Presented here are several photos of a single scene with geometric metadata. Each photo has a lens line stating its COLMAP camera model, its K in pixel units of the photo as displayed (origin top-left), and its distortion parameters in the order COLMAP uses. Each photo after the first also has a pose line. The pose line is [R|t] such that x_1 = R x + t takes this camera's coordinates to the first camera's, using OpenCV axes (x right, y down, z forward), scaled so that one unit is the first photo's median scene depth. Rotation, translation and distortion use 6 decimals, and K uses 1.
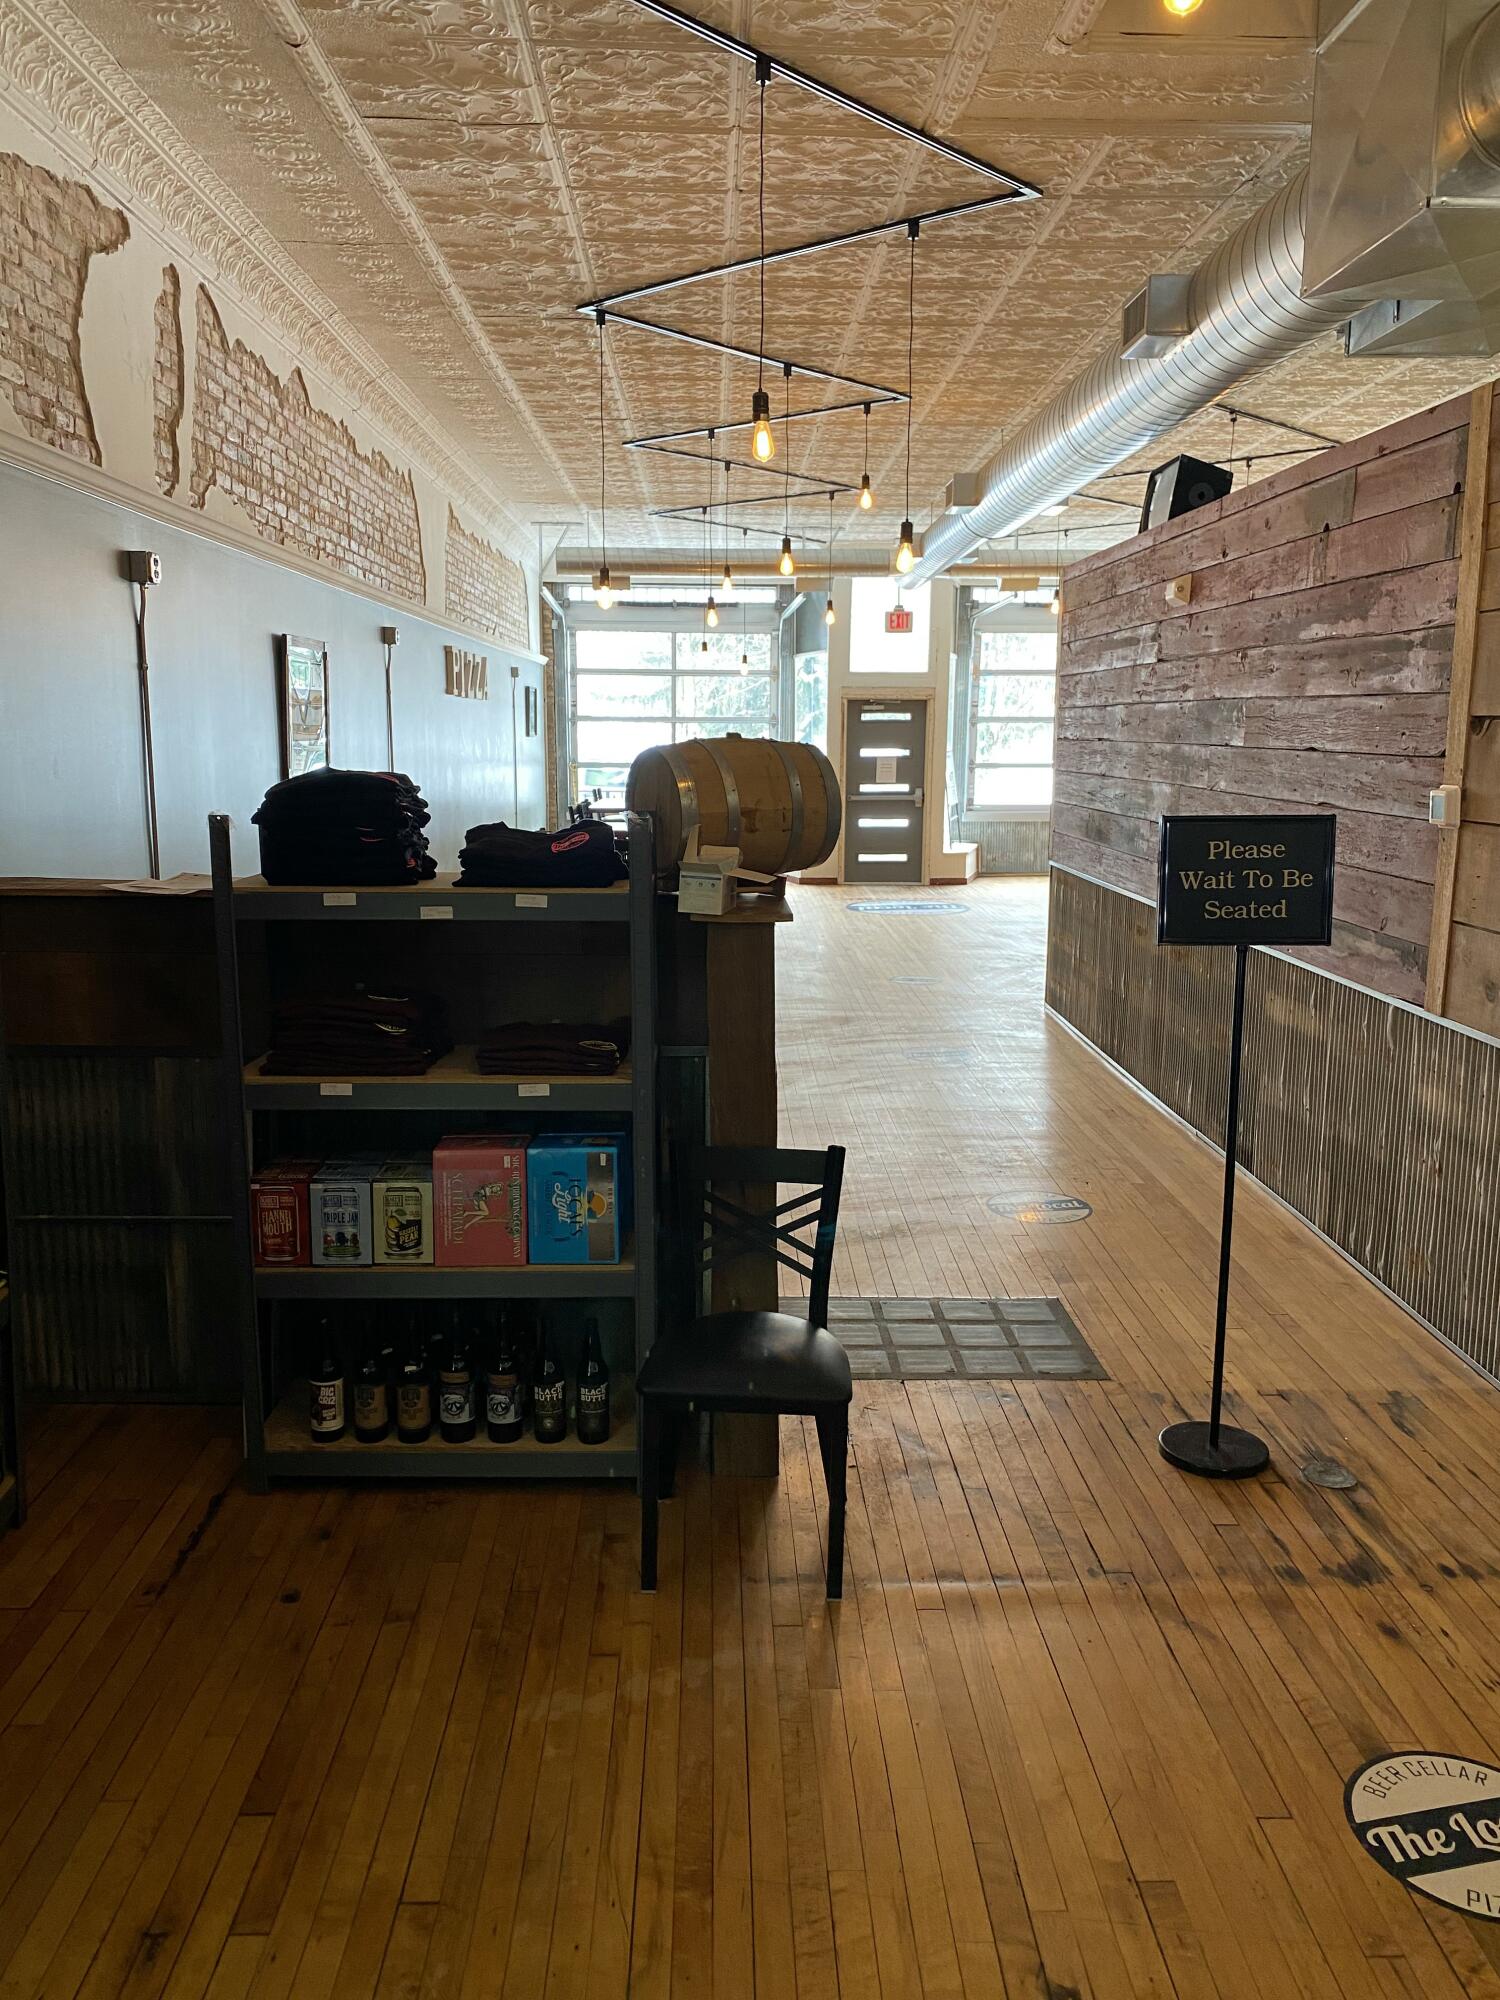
lens RADIAL K [[1519.8, 0, 754.6], [0, 1519.8, 1000.5], [0, 0, 1]] dist [0.010797, 0.000745]
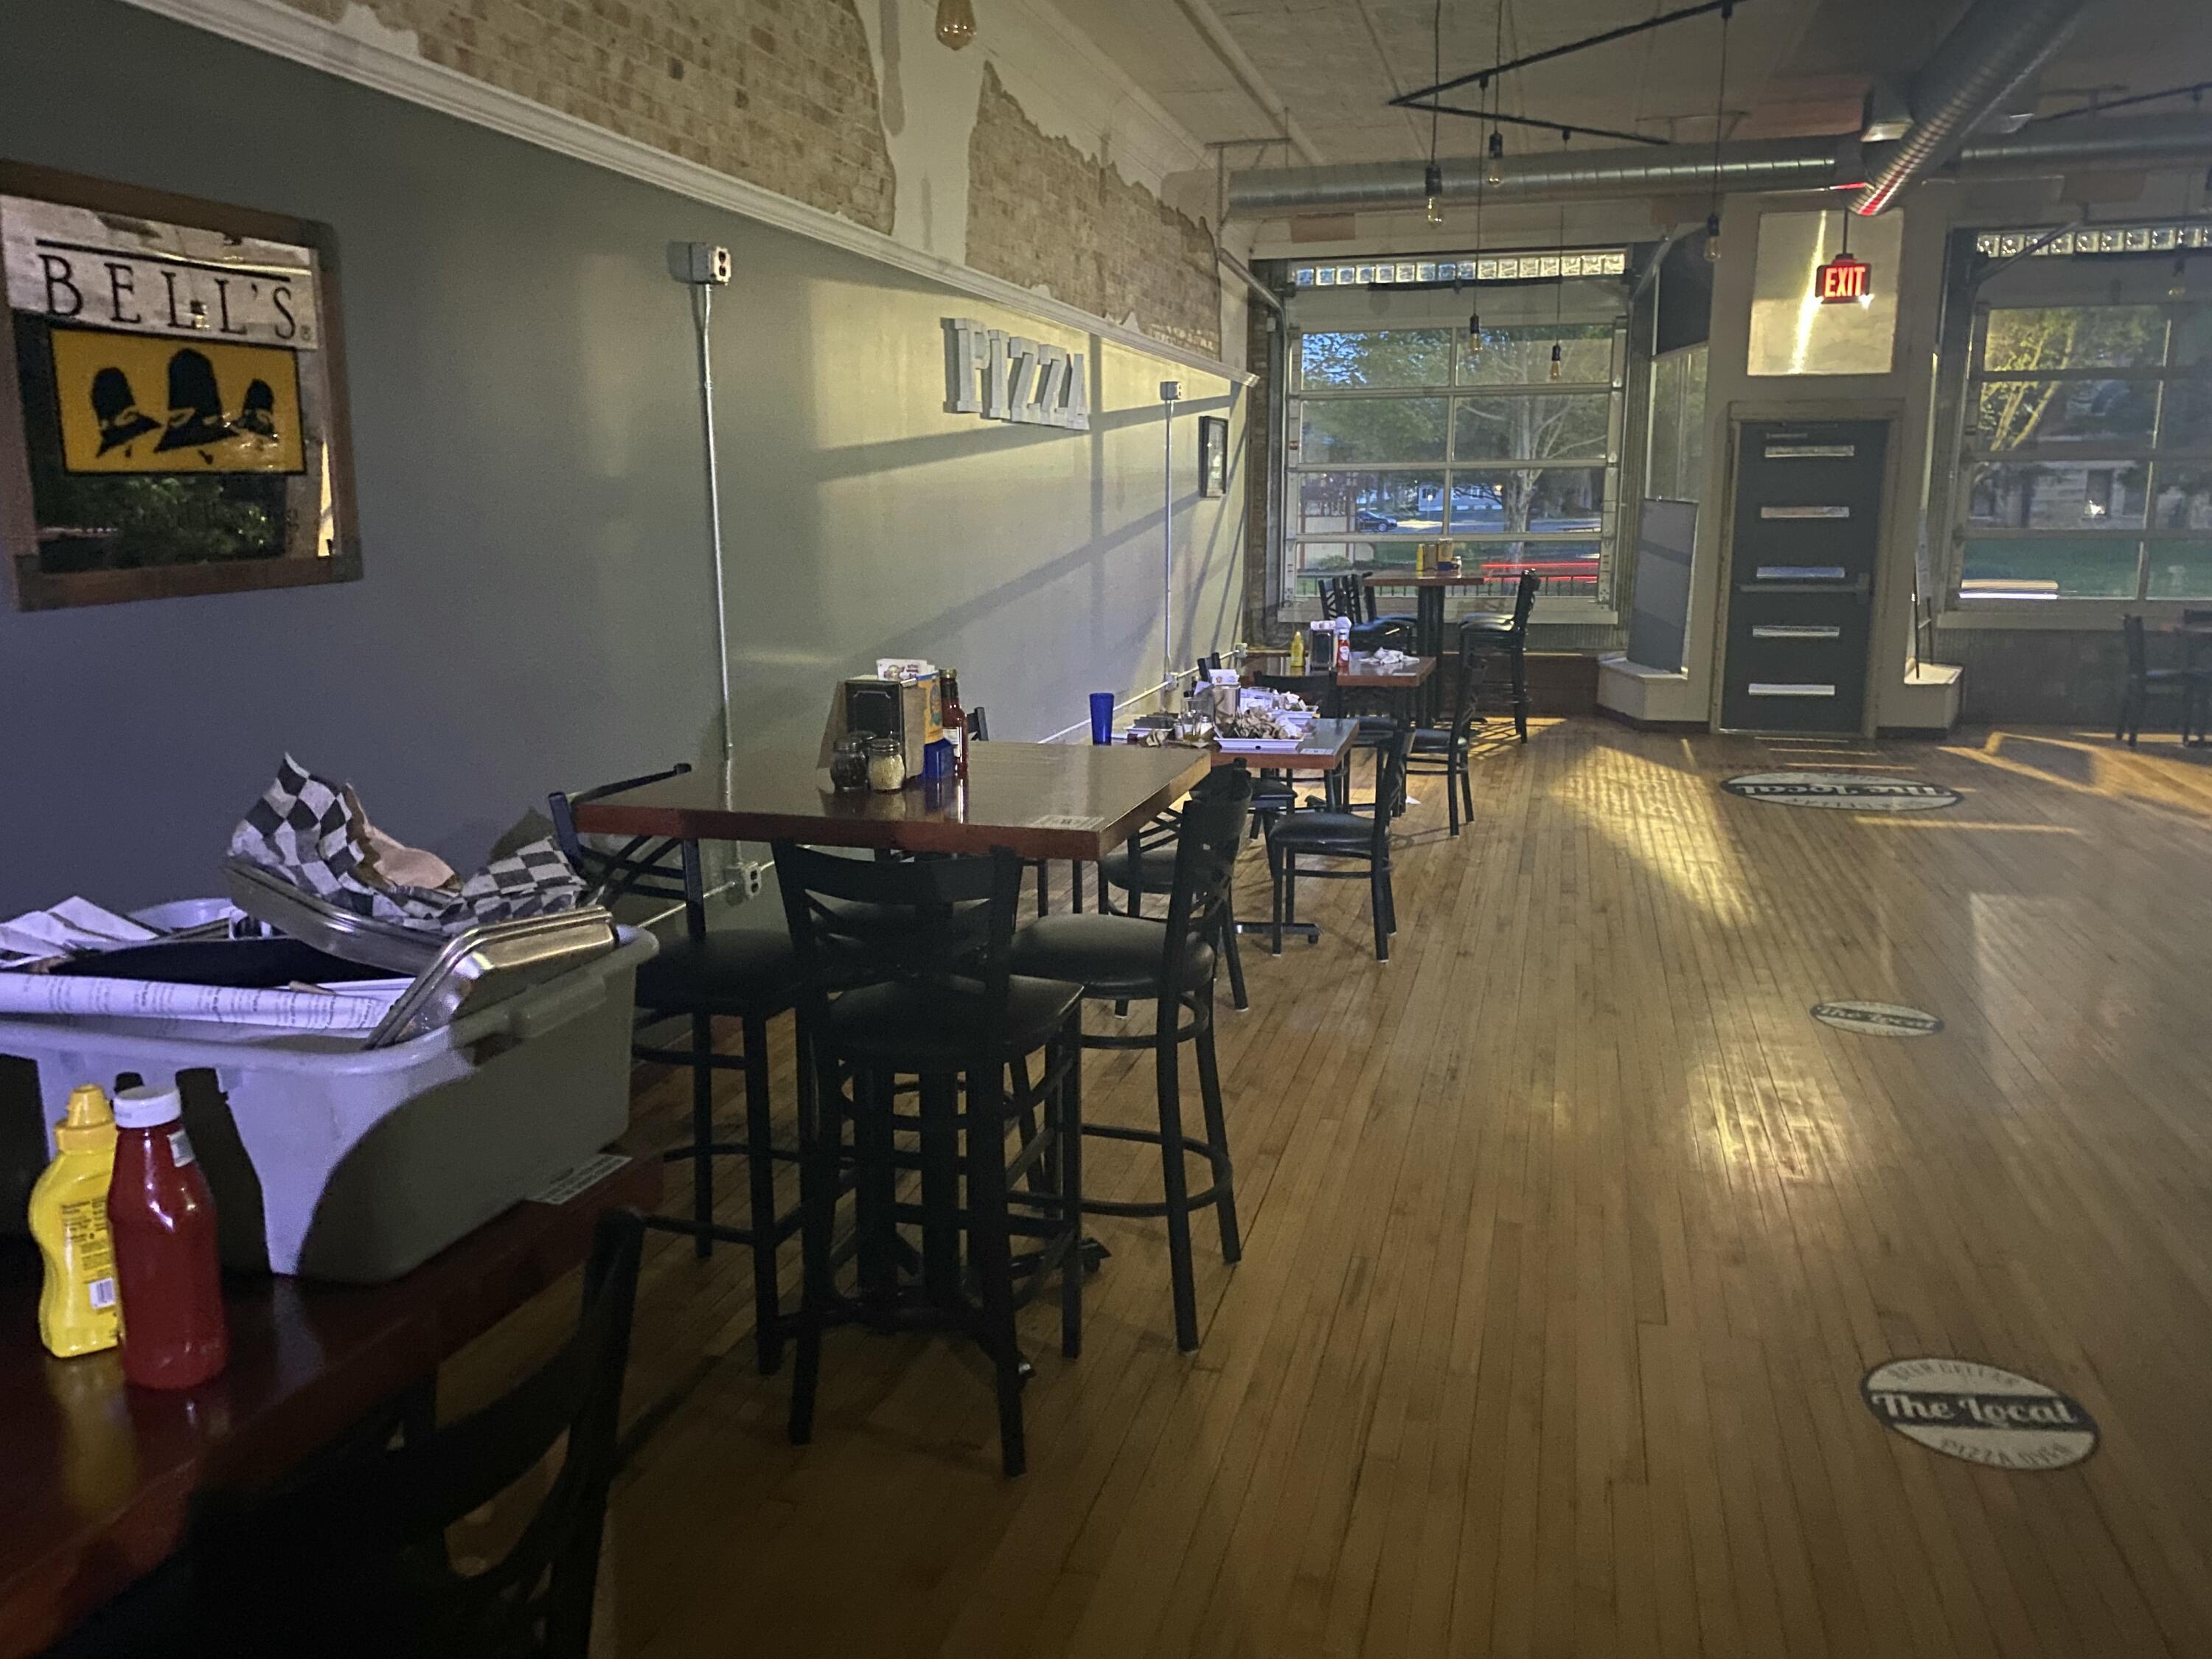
lens RADIAL K [[1680.9, 0, 1095.6], [0, 1680.9, 833.6], [0, 0, 1]] dist [0.010797, 0.000745]
pose [[0.958178, 0.042809, -0.282952, 0.011201], [-0.036617, 0.998961, 0.027138, -0.044603], [0.283819, -0.015642, 0.958750, 0.278602]]
